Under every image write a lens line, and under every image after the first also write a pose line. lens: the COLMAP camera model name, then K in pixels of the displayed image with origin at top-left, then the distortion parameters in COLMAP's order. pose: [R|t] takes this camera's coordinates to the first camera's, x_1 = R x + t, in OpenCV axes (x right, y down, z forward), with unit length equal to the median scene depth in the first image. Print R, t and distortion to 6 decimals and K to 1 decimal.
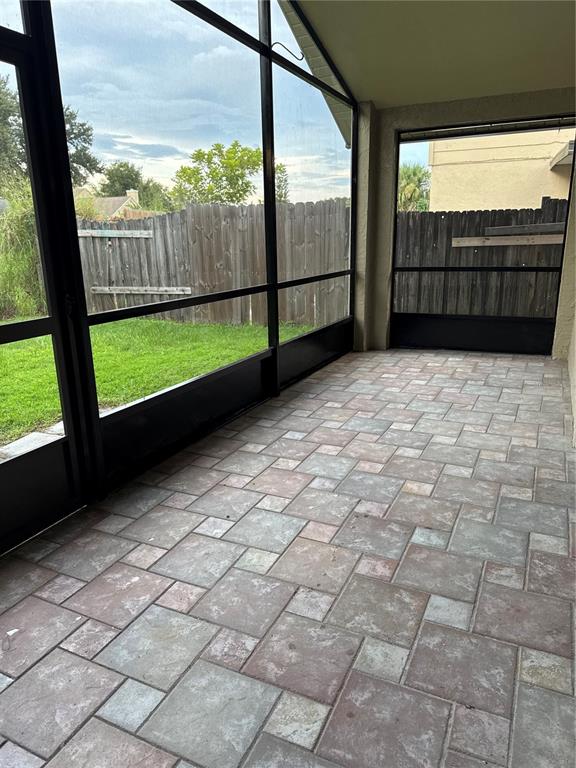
lens RADIAL K [[535.0, 0, 286.5], [0, 535.0, 383.7], [0, 0, 1]] dist [0.136716, -0.194777]
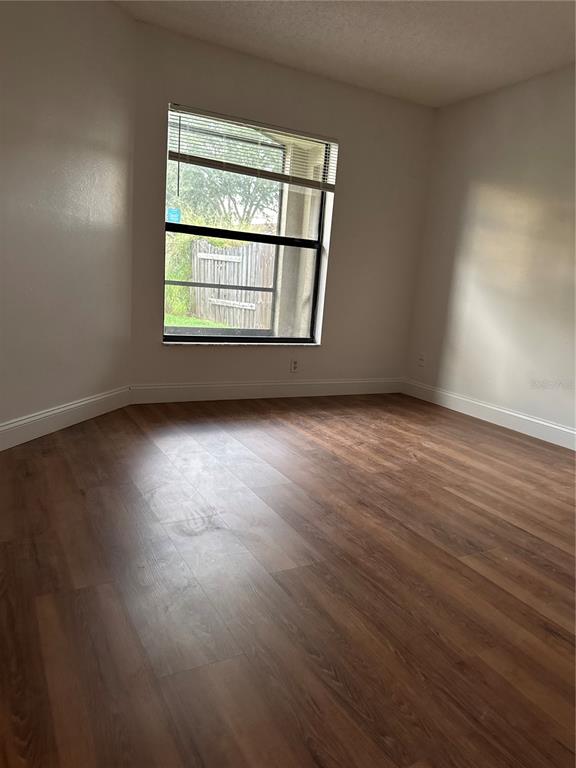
lens RADIAL K [[535.0, 0, 286.5], [0, 535.0, 383.7], [0, 0, 1]] dist [0.136716, -0.194777]
pose [[0.802205, 0.192511, -0.565161, 0.577393], [-0.245993, 0.969084, -0.019071, -0.004100], [0.544017, 0.154324, 0.824760, 0.092537]]
